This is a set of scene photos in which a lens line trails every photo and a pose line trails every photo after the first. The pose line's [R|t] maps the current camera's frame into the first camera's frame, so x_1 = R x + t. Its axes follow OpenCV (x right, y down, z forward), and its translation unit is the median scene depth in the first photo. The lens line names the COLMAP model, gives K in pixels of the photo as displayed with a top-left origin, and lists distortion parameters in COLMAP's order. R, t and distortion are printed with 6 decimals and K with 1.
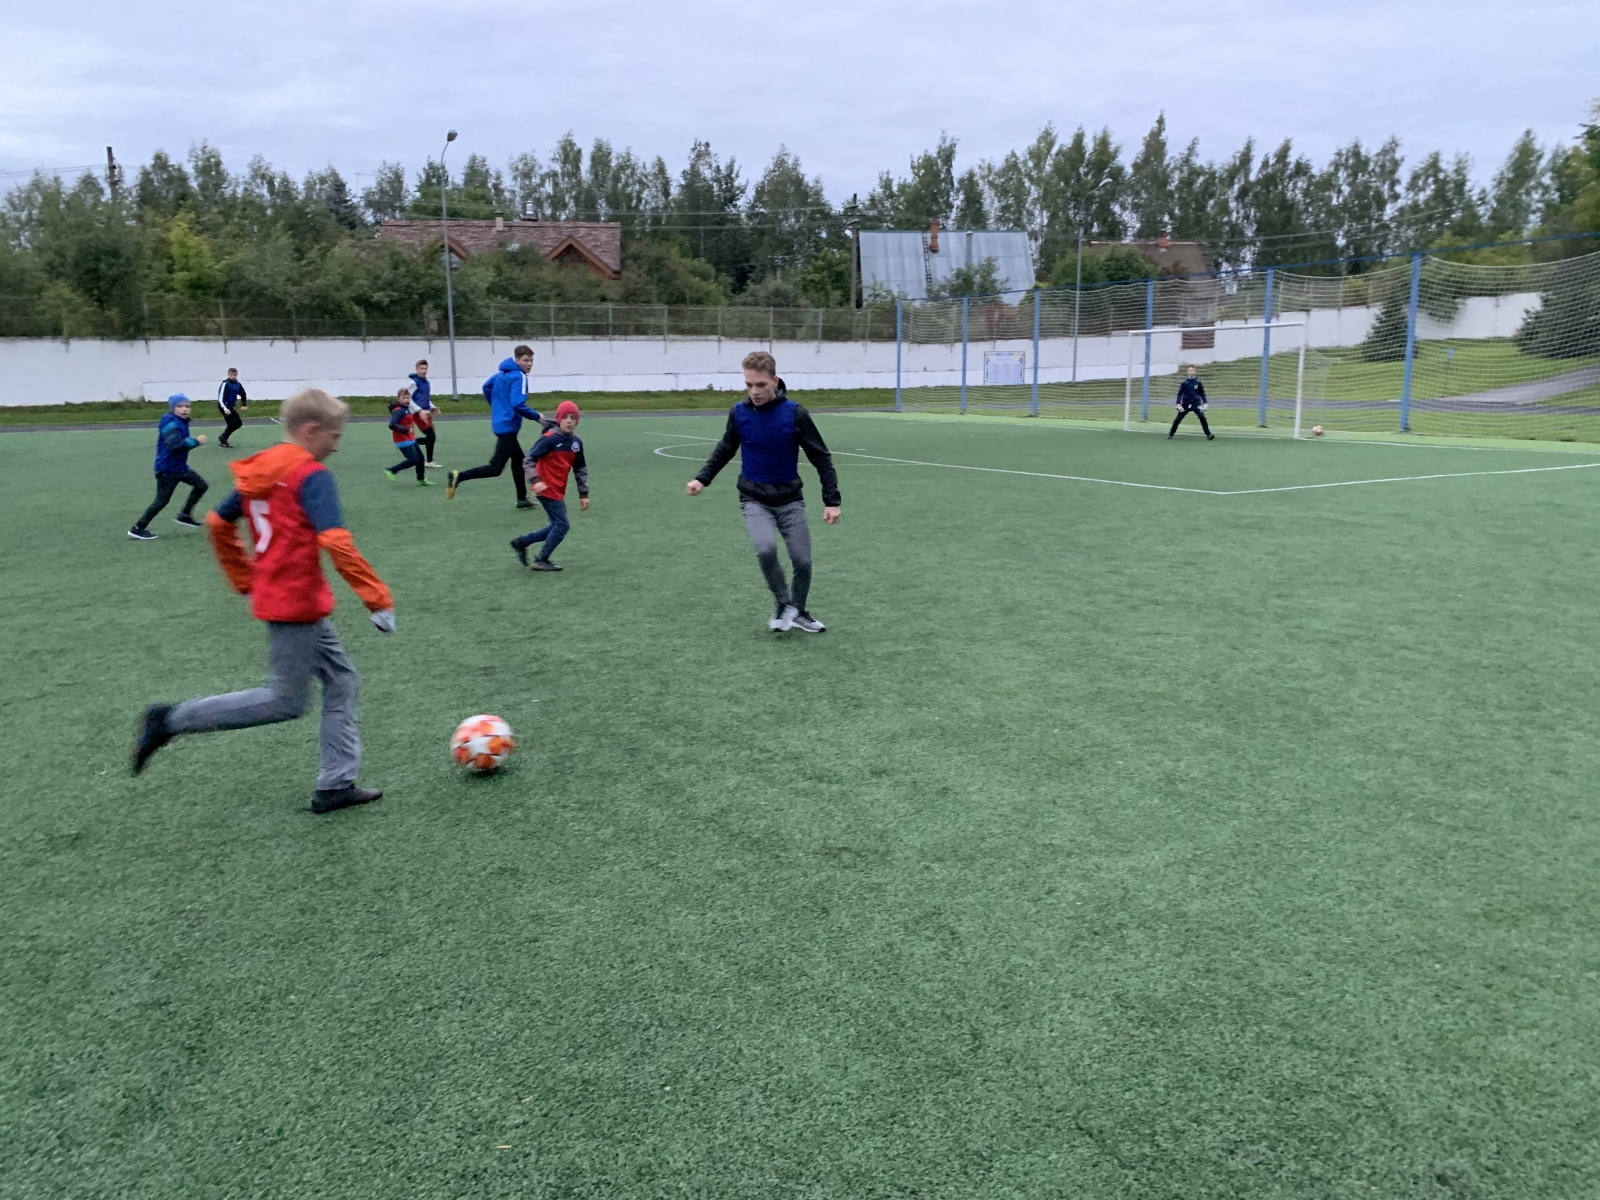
lens RADIAL K [[1210.1, 0, 818.2], [0, 1210.1, 599.8], [0, 0, 1]] dist [0.039219, -0.050669]
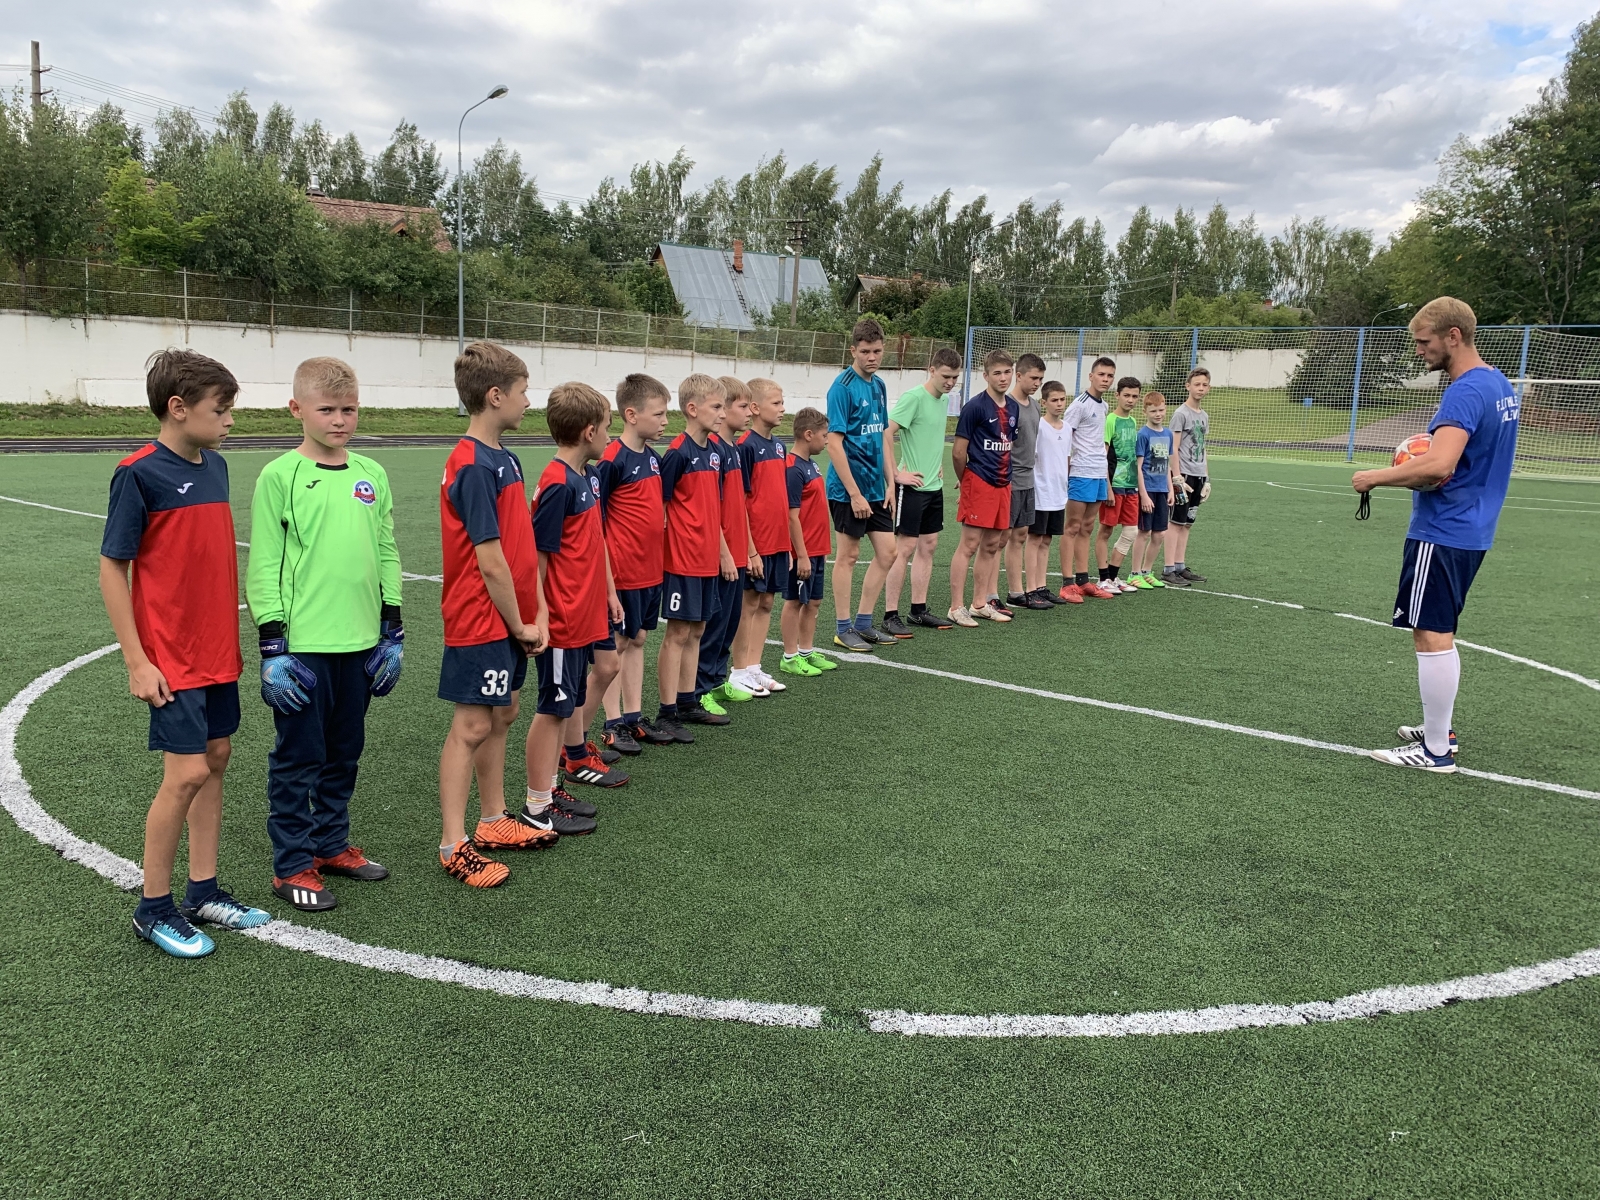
lens RADIAL K [[1210.1, 0, 795.3], [0, 1210.1, 598.4], [0, 0, 1]] dist [0.039219, -0.050669]
pose [[0.914907, -0.028060, 0.402688, -0.222518], [0.034511, 0.999366, -0.008772, -0.013763], [-0.402187, 0.021923, 0.915295, 0.087183]]
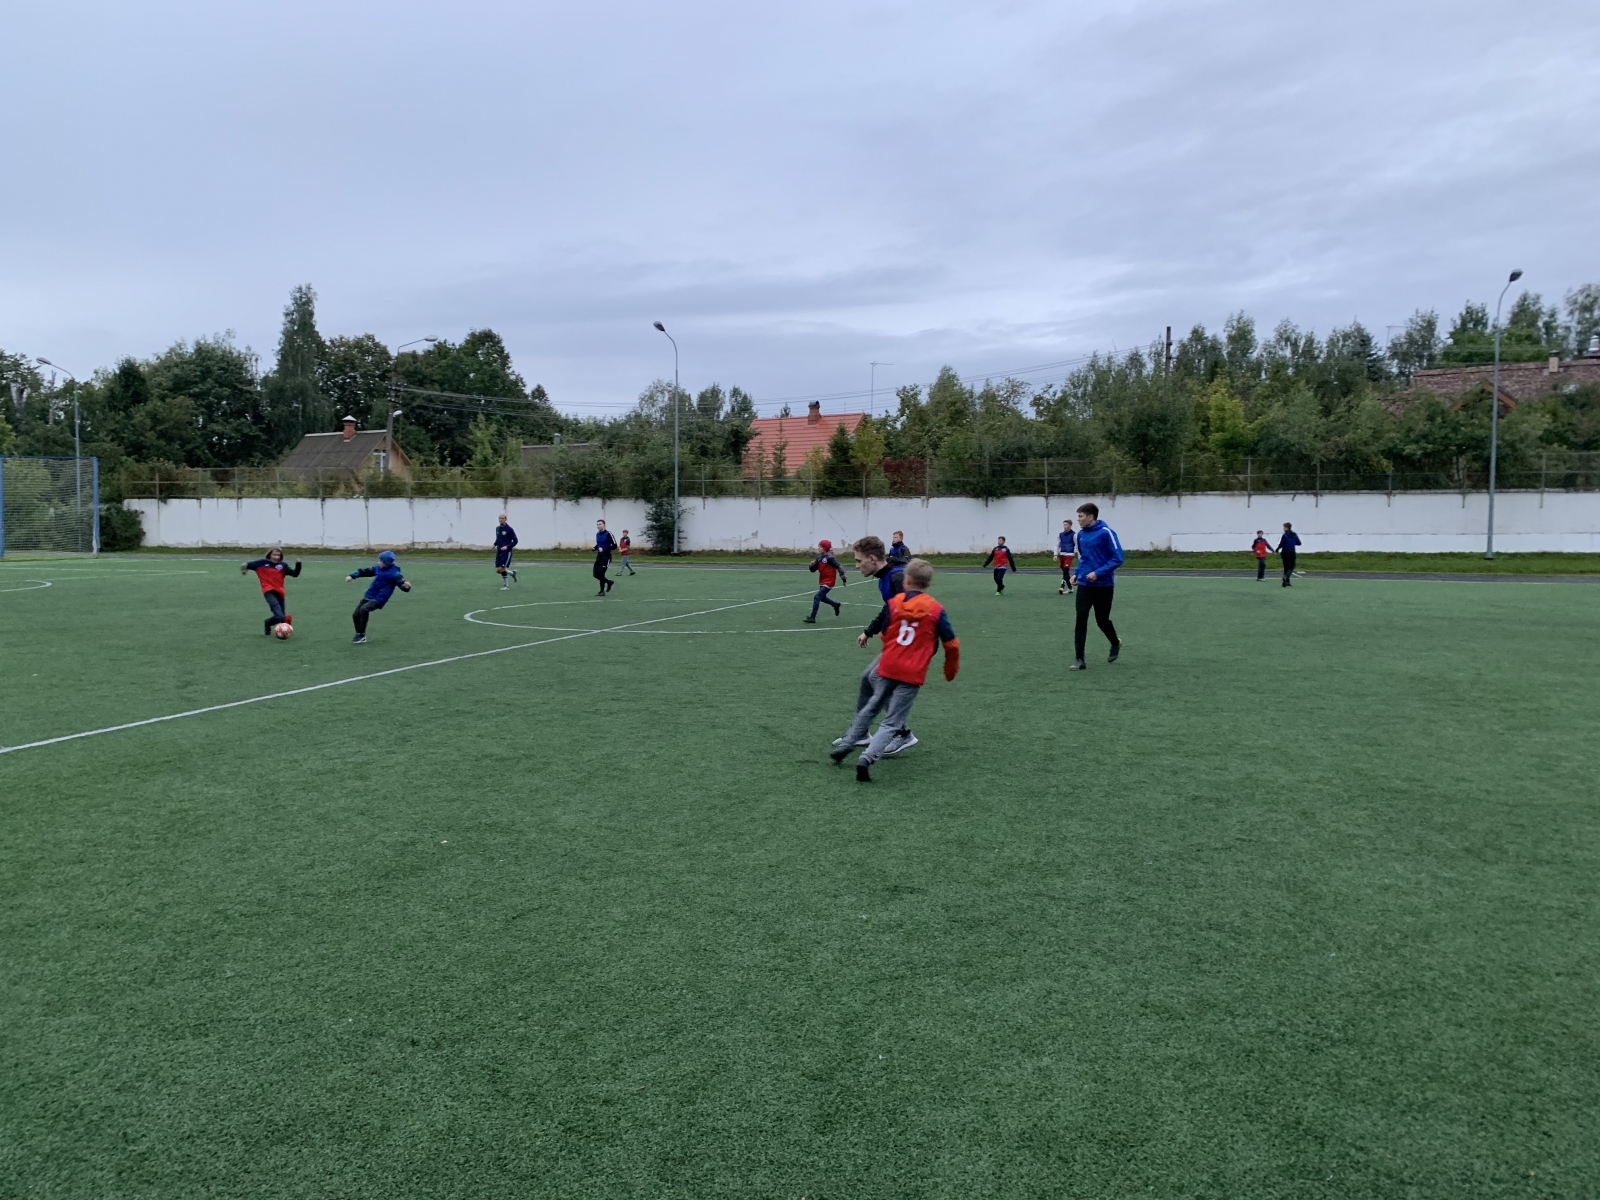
lens RADIAL K [[1210.1, 0, 778.9], [0, 1210.1, 600.8], [0, 0, 1]] dist [0.039219, -0.050669]
pose [[0.702909, 0.057420, -0.708958, -0.012111], [-0.142619, 0.987872, -0.061392, -0.000754], [0.696835, 0.144264, 0.702573, -0.001421]]
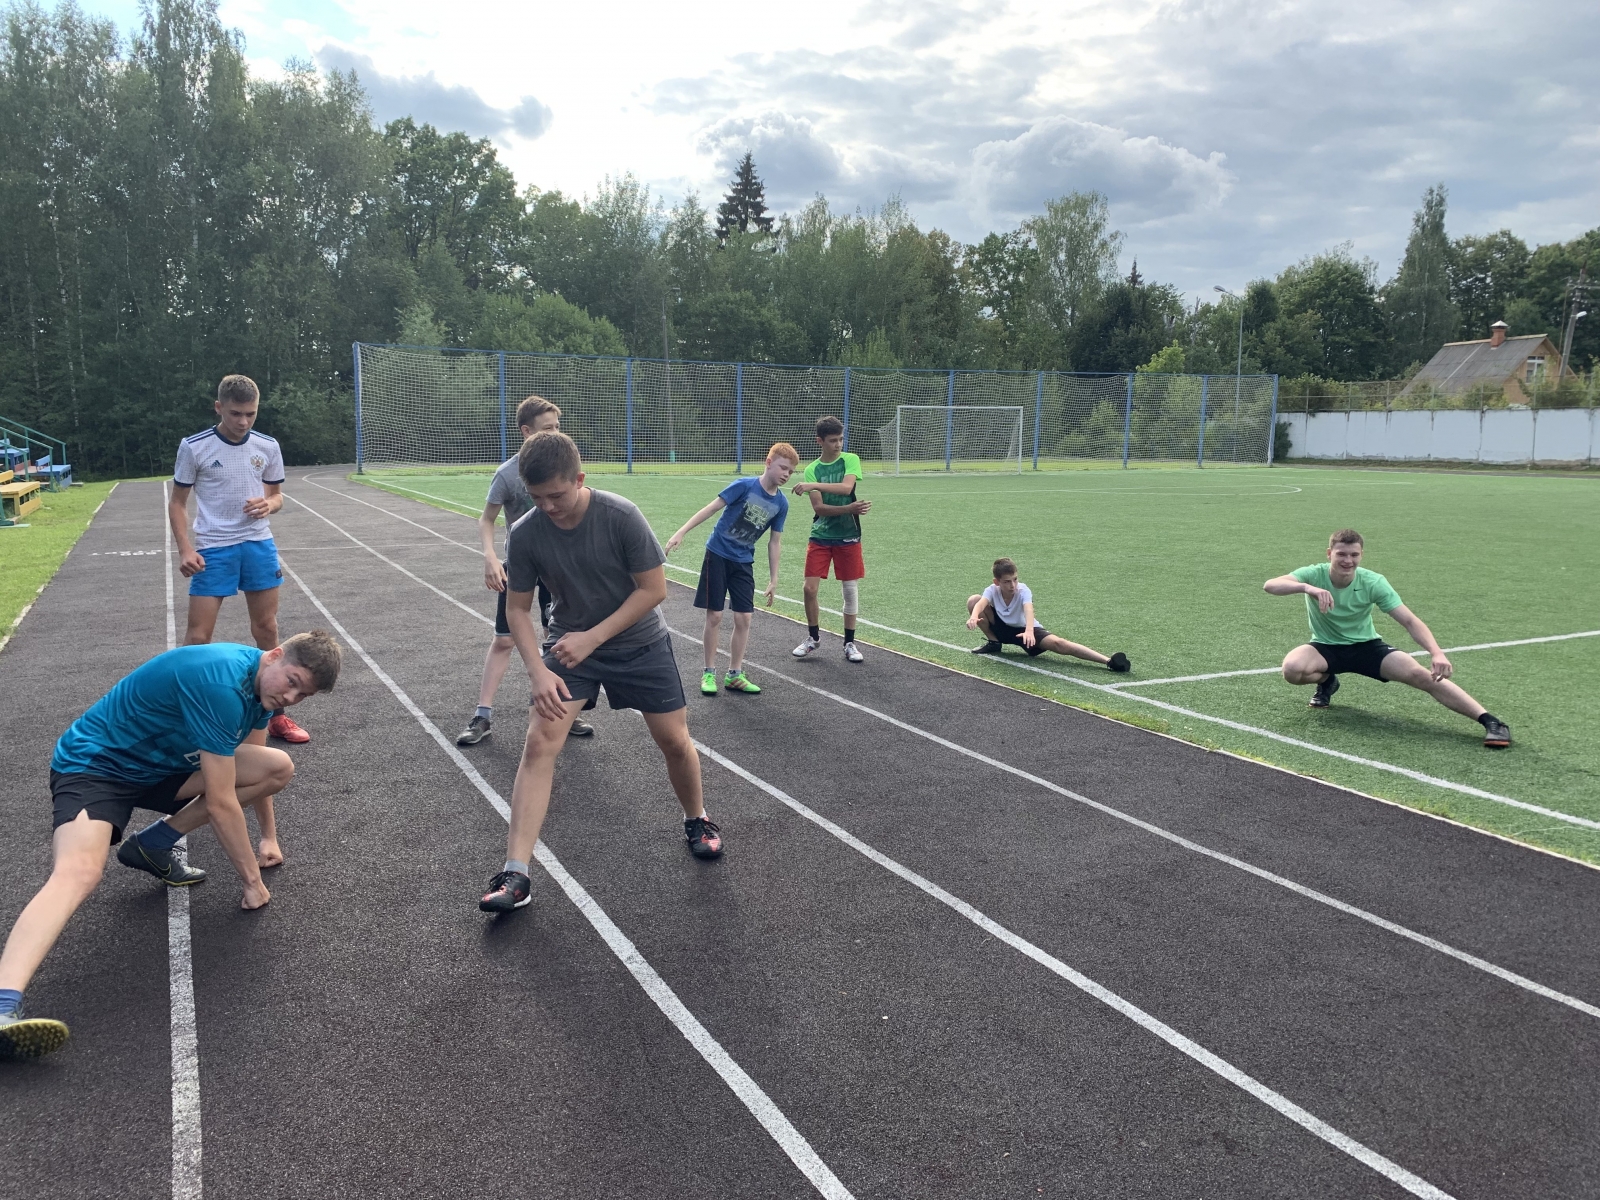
lens RADIAL K [[1210.1, 0, 798.8], [0, 1210.1, 580.0], [0, 0, 1]] dist [0.039219, -0.050669]
pose [[-0.019572, 0.132498, -0.990990, -0.012228], [-0.194497, 0.971739, 0.133766, 0.008944], [0.980708, 0.195363, 0.006751, -0.052341]]
